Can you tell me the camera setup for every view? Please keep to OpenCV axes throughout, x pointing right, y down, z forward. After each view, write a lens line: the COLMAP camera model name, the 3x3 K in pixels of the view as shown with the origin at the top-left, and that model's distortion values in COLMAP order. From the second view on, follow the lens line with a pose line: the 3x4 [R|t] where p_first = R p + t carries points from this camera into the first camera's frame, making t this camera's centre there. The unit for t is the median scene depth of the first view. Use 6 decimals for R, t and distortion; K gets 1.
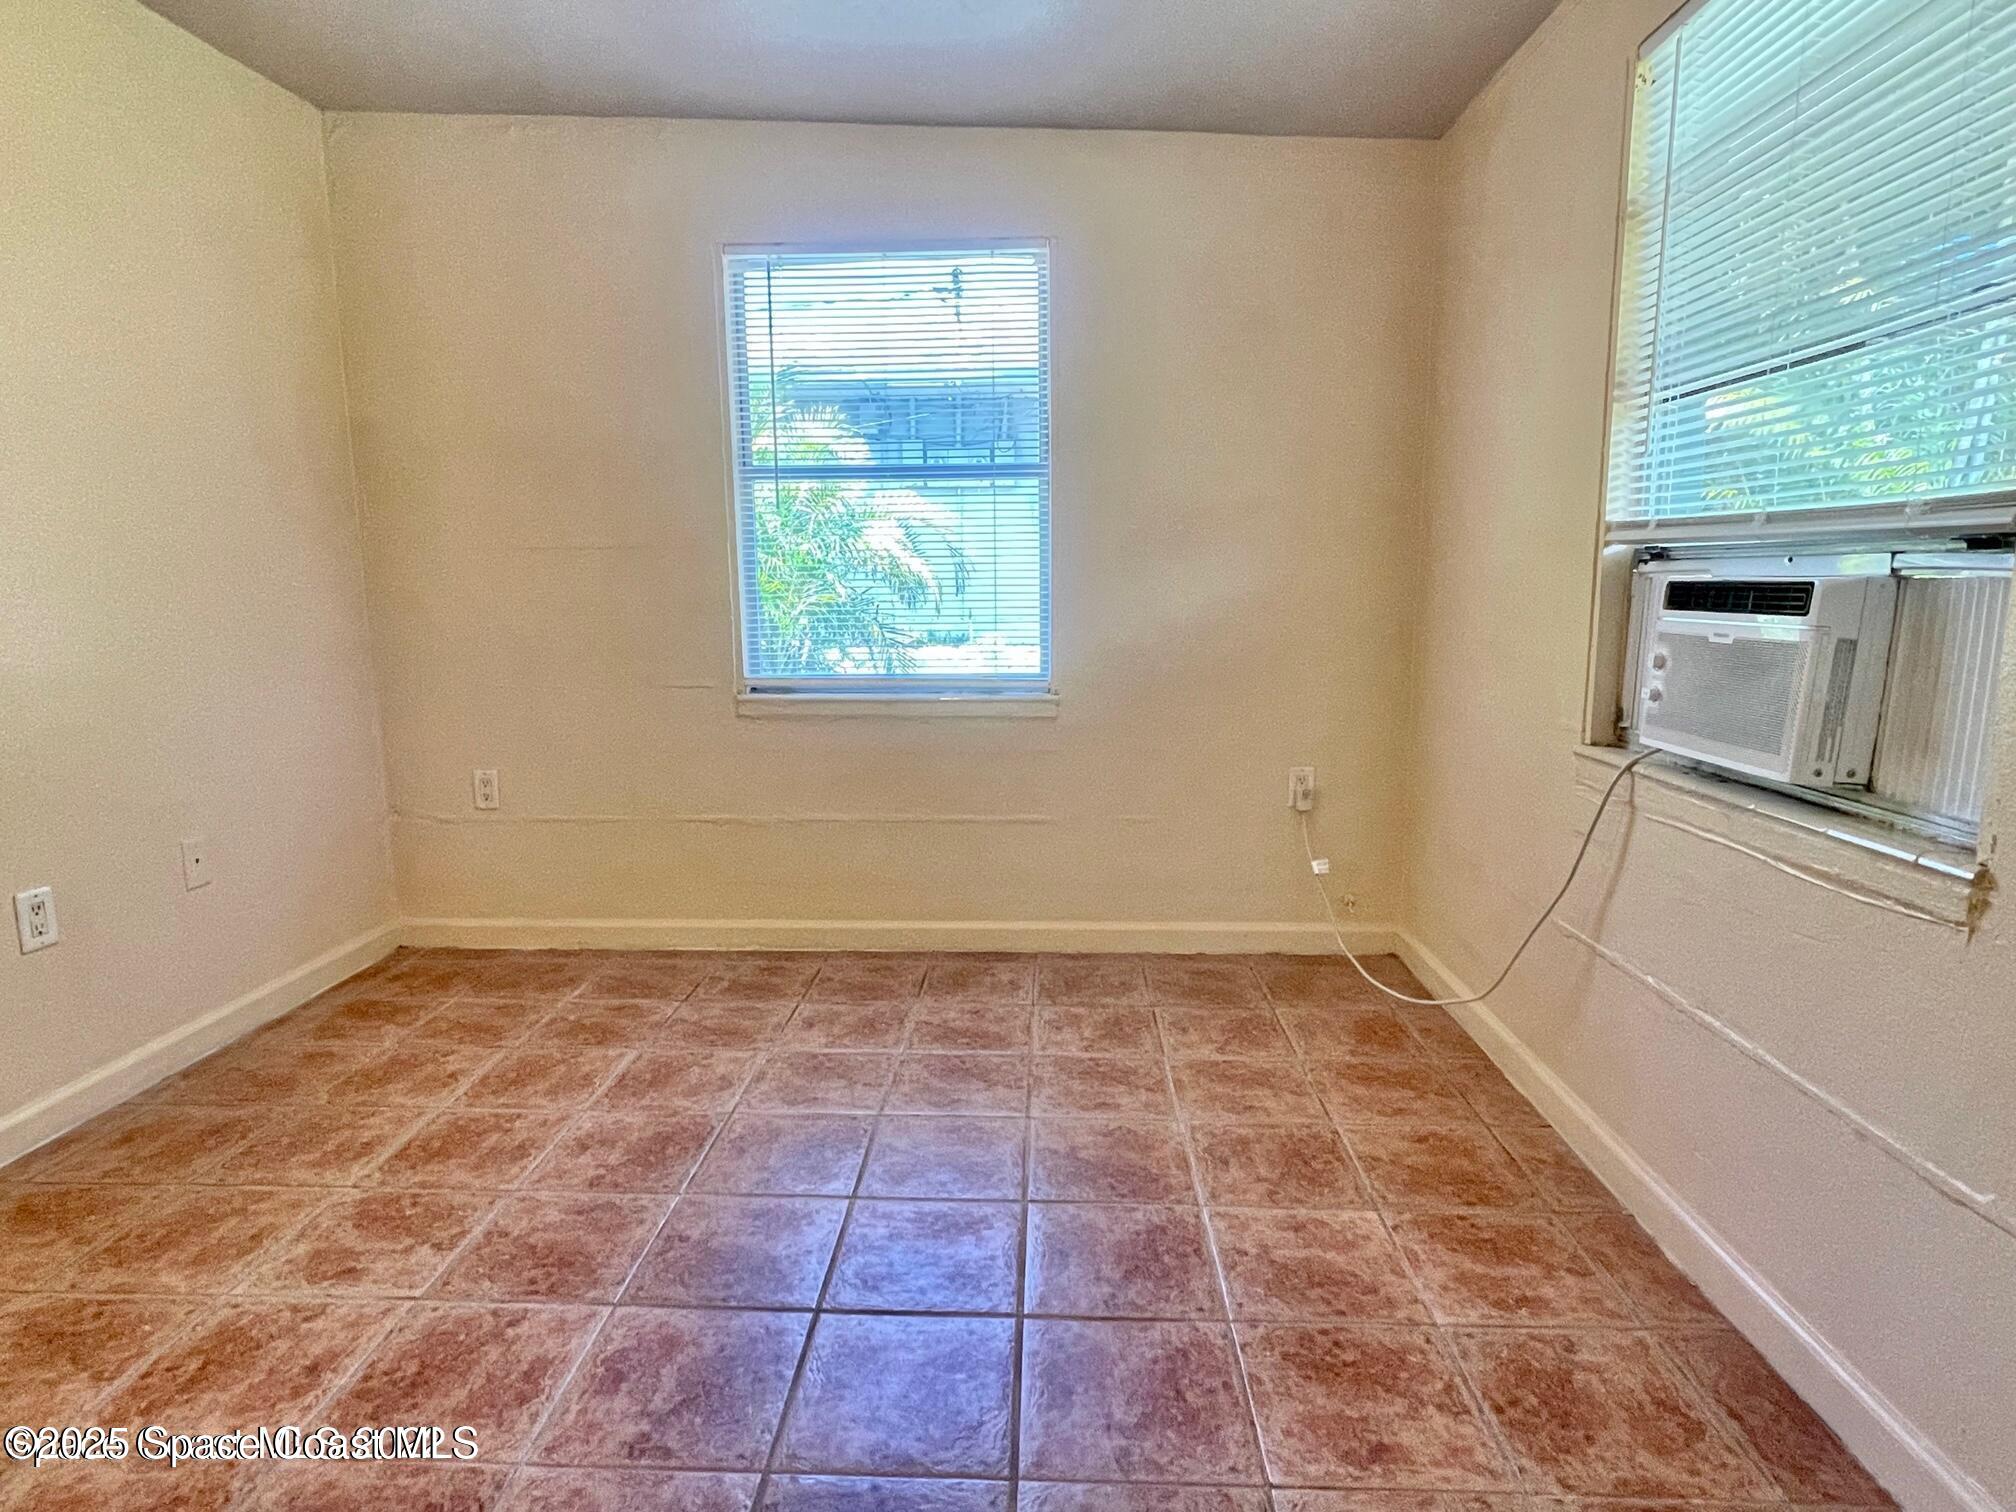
lens RADIAL K [[1098.7, 0, 1007.4], [0, 1098.7, 761.9], [0, 0, 1]] dist [0.003495, -0.005544]
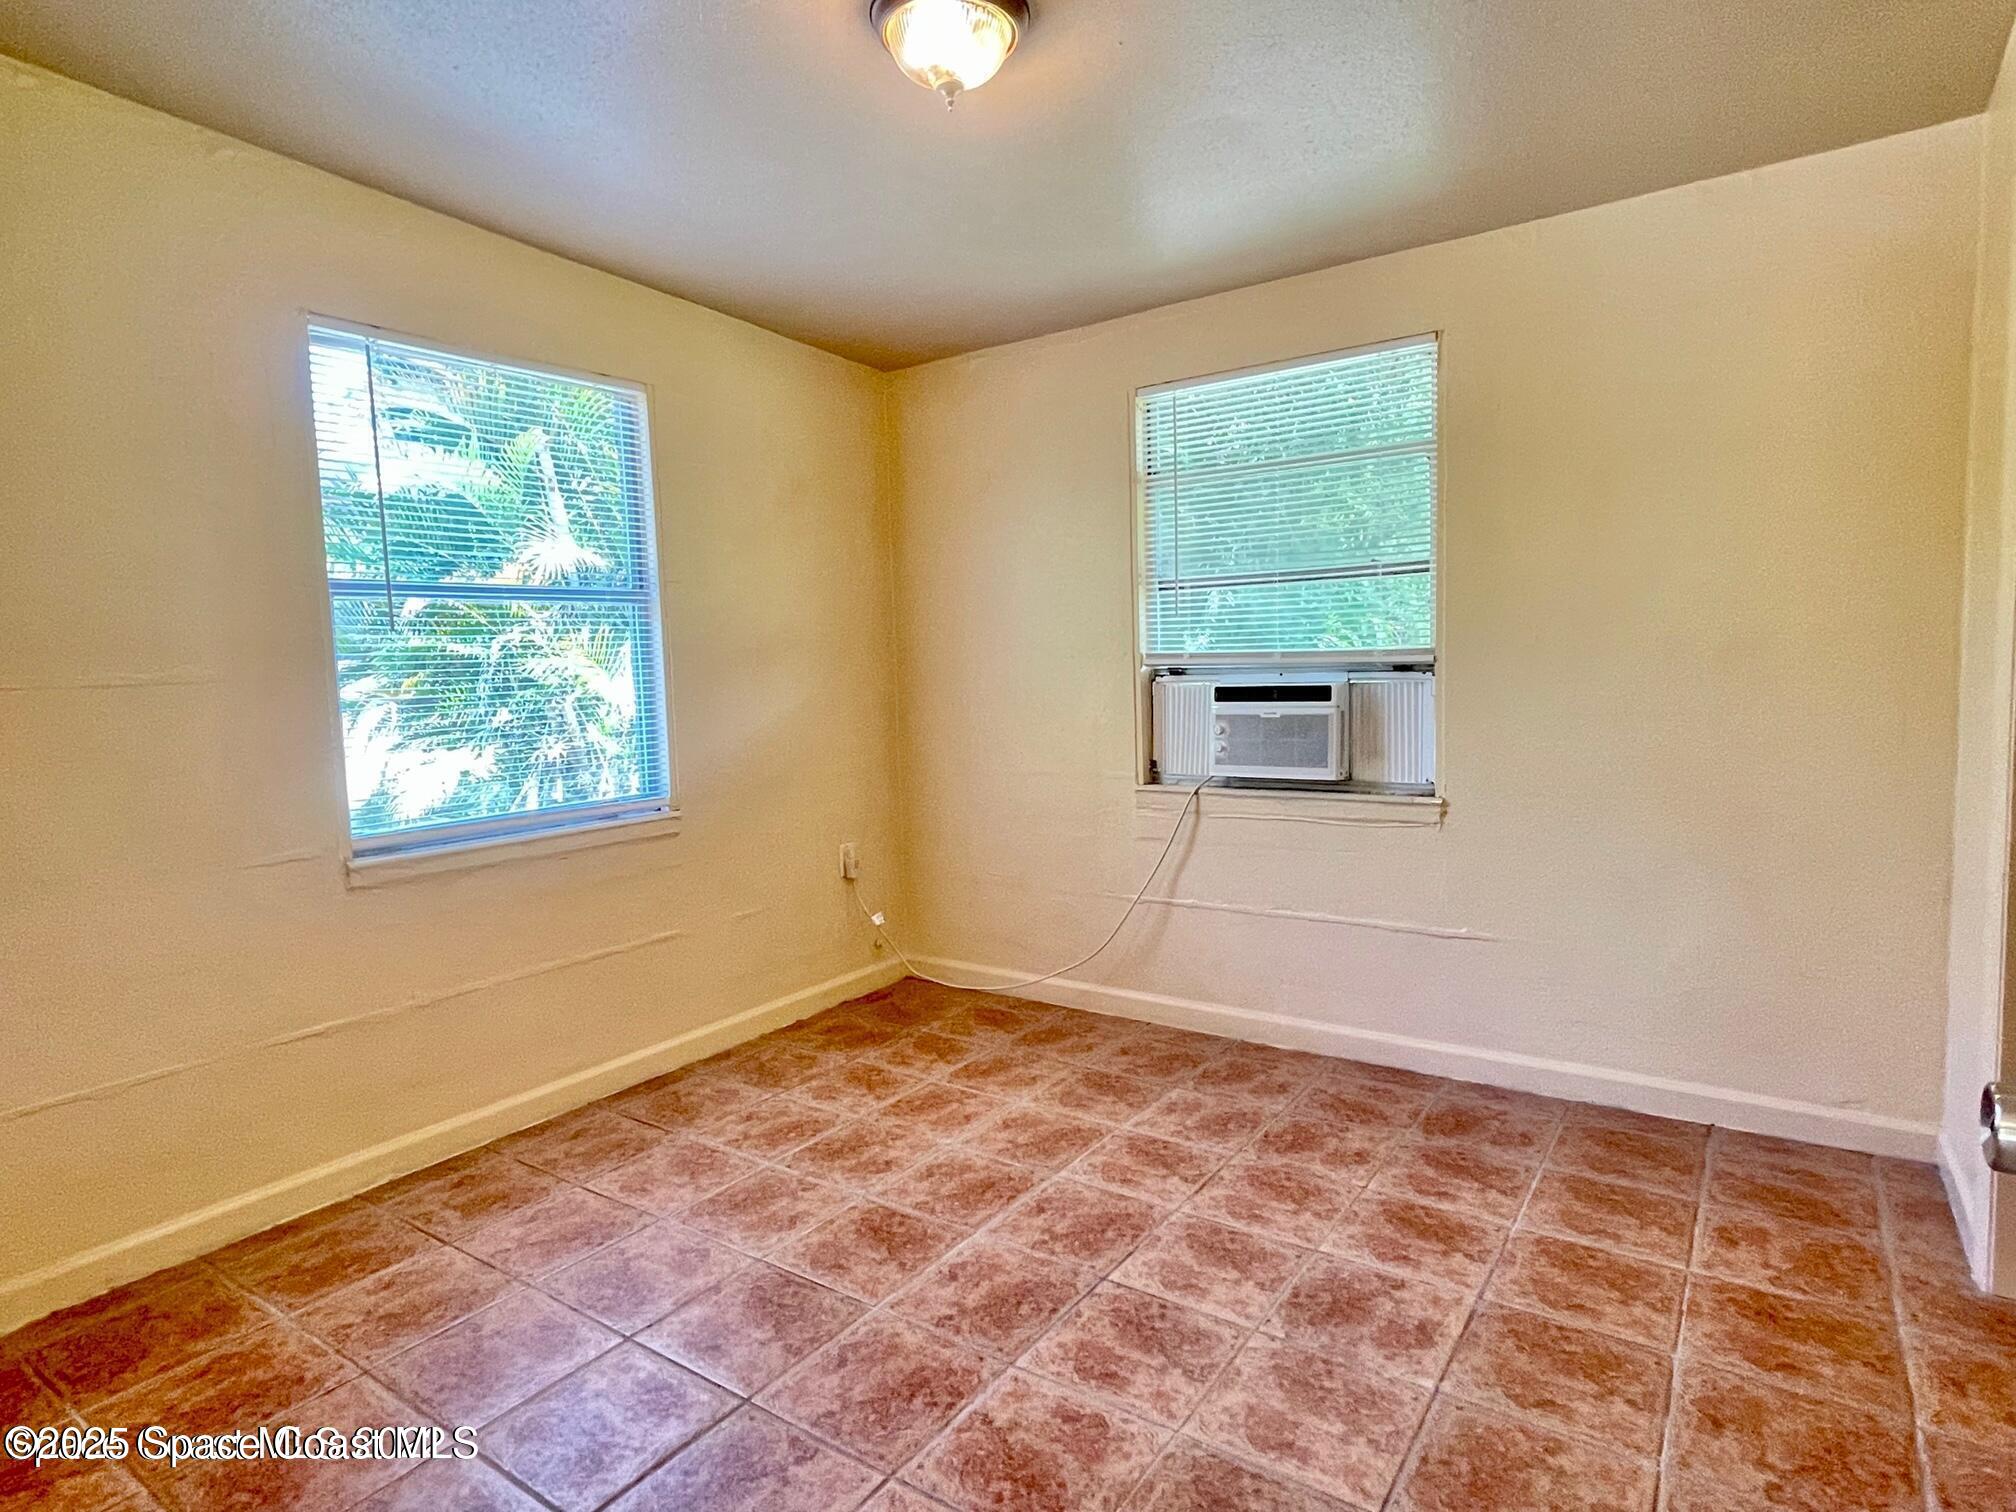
lens RADIAL K [[1098.7, 0, 1011.5], [0, 1098.7, 759.4], [0, 0, 1]] dist [0.003495, -0.005544]
pose [[0.541310, -0.087900, 0.836216, -0.798778], [0.164368, 0.986395, -0.002714, -0.066926], [-0.824601, 0.138916, 0.548394, 0.201334]]
